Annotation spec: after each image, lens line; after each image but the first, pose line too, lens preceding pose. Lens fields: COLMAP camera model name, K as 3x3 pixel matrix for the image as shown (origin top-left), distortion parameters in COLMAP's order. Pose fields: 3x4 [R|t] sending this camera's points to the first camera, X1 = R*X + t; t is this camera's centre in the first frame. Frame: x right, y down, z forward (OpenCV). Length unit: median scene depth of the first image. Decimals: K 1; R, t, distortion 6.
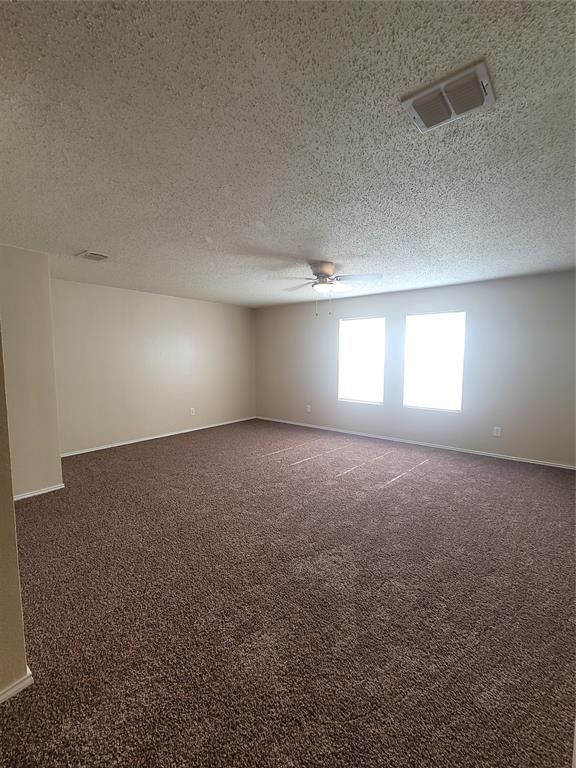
lens RADIAL K [[313.4, 0, 276.1], [0, 313.4, 386.4], [0, 0, 1]] dist [-0.003584, 0.000423]
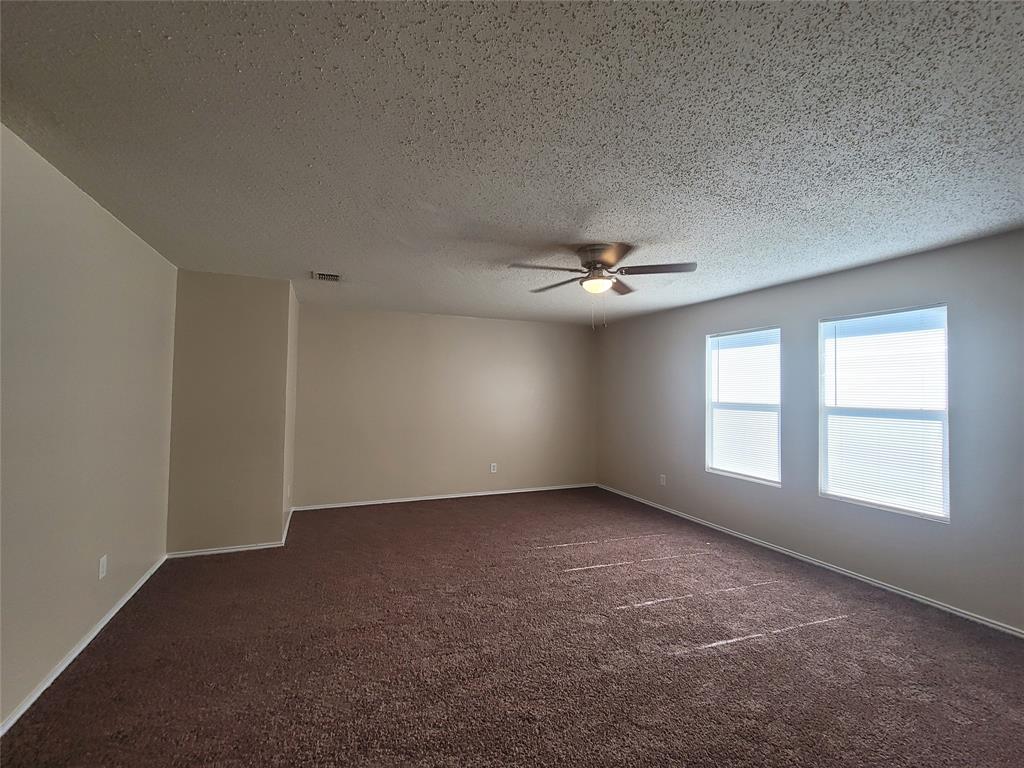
lens RADIAL K [[417.9, 0, 516.1], [0, 417.9, 379.8], [0, 0, 1]] dist [-0.003584, 0.000423]
pose [[0.900544, -0.001514, -0.434763, 0.348249], [-0.055260, 0.991485, -0.117916, -0.019556], [0.431239, 0.130213, 0.892792, 0.201645]]
